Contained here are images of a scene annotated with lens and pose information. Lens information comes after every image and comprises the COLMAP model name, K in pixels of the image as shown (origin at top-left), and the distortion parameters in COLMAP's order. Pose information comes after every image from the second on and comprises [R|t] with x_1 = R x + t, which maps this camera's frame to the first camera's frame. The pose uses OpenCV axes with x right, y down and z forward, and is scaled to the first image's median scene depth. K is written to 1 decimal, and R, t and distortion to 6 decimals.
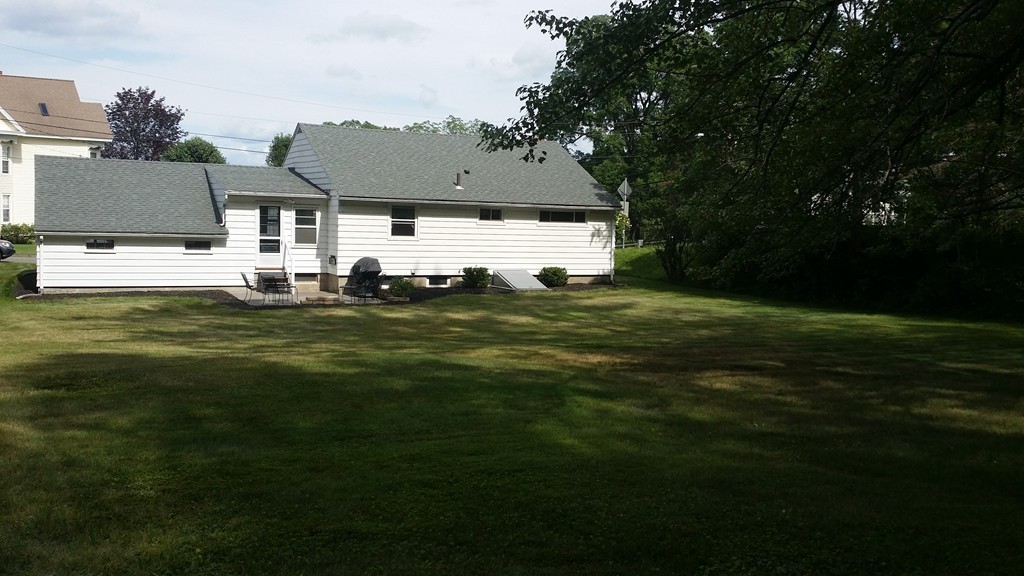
lens RADIAL K [[954.5, 0, 512.0], [0, 954.5, 288.0], [0, 0, 1]] dist [0.145870, -0.344342]
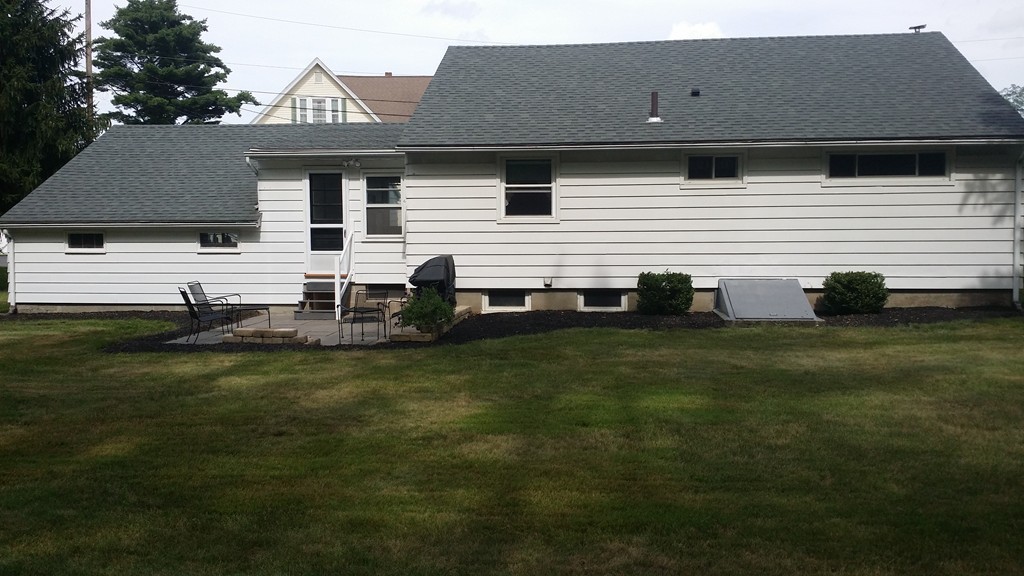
lens RADIAL K [[954.5, 0, 512.0], [0, 954.5, 288.0], [0, 0, 1]] dist [0.145870, -0.344342]
pose [[0.834558, 0.003789, -0.550907, 0.176241], [-0.011097, 0.999889, -0.009934, -0.008081], [0.550808, 0.014404, 0.834507, 0.550321]]
